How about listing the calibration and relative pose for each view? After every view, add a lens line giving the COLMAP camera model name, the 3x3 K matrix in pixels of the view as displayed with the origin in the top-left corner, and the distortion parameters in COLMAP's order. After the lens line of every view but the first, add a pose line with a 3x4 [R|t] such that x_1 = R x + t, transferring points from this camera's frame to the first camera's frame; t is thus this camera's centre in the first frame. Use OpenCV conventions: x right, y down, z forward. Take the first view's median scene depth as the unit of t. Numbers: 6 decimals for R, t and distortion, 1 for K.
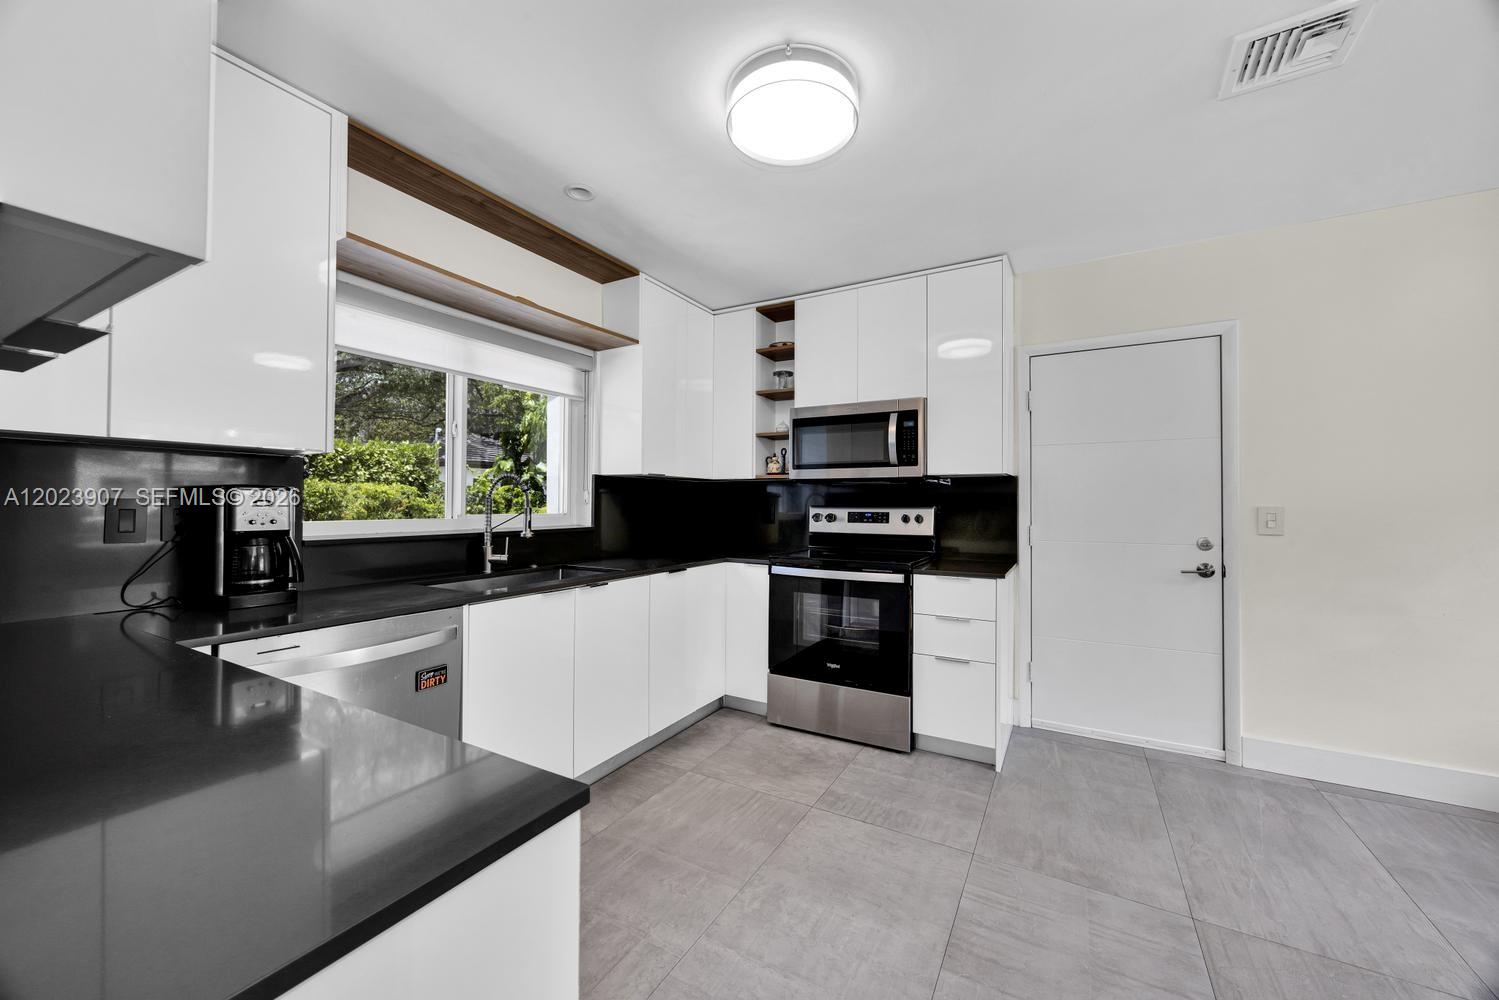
lens RADIAL K [[567.2, 0, 745.0], [0, 567.2, 498.0], [0, 0, 1]] dist [-0.000236, 0.000770]
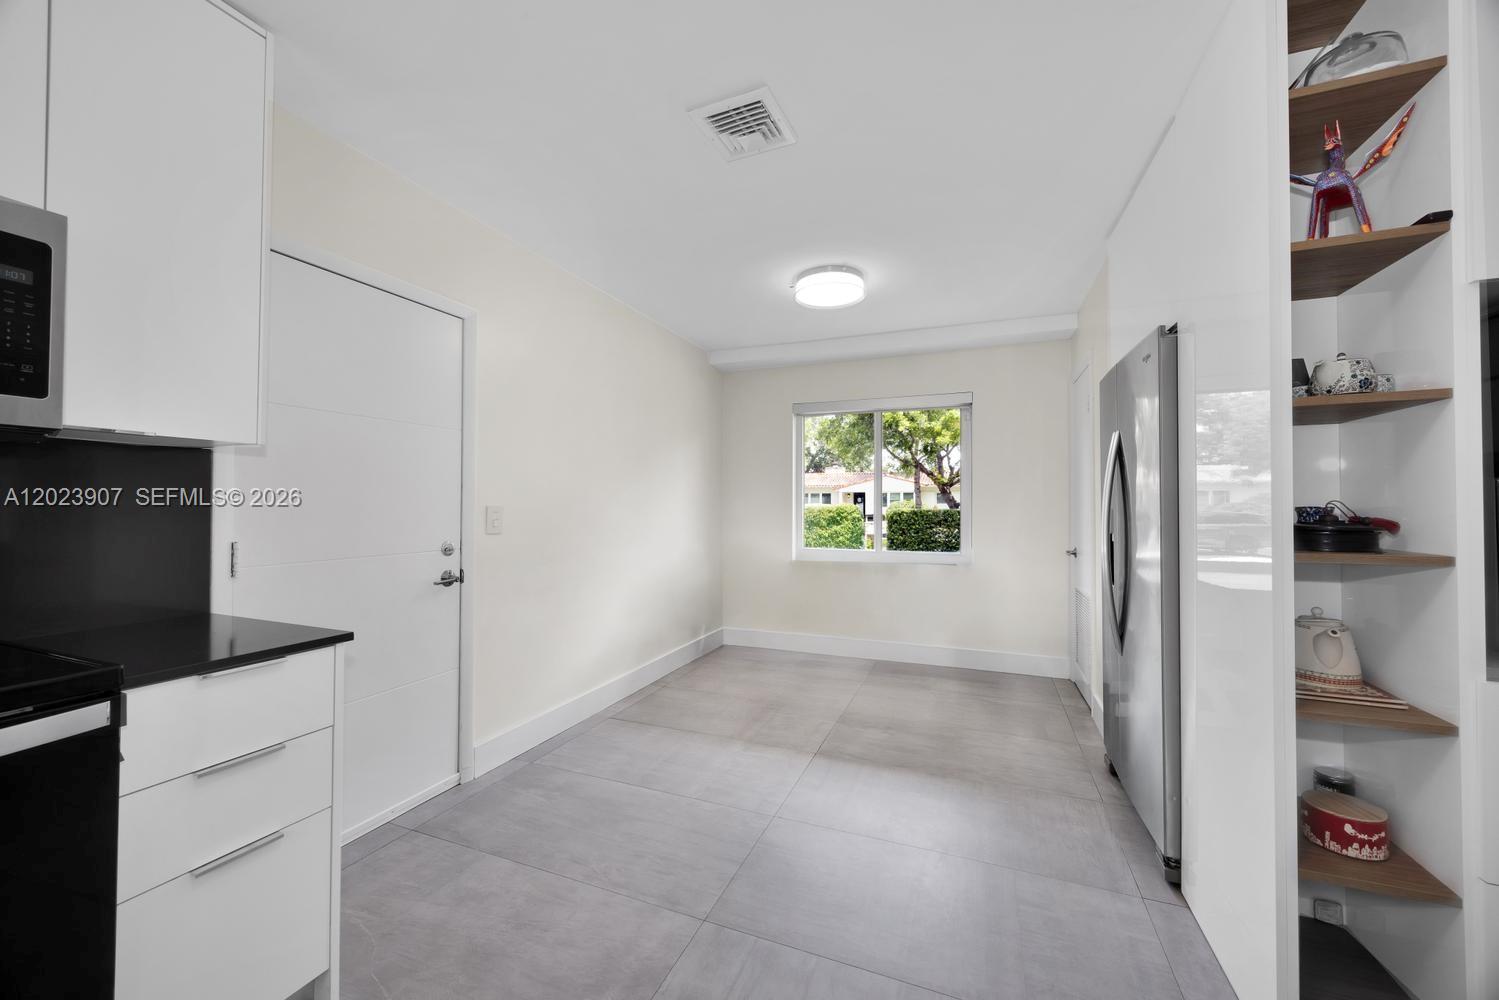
lens RADIAL K [[567.2, 0, 757.5], [0, 567.2, 497.2], [0, 0, 1]] dist [-0.000236, 0.000770]
pose [[-0.140207, 0.010316, 0.990068, -0.141799], [-0.012462, 0.999848, -0.012183, 0.006395], [-0.990044, -0.014046, -0.140057, 0.692488]]
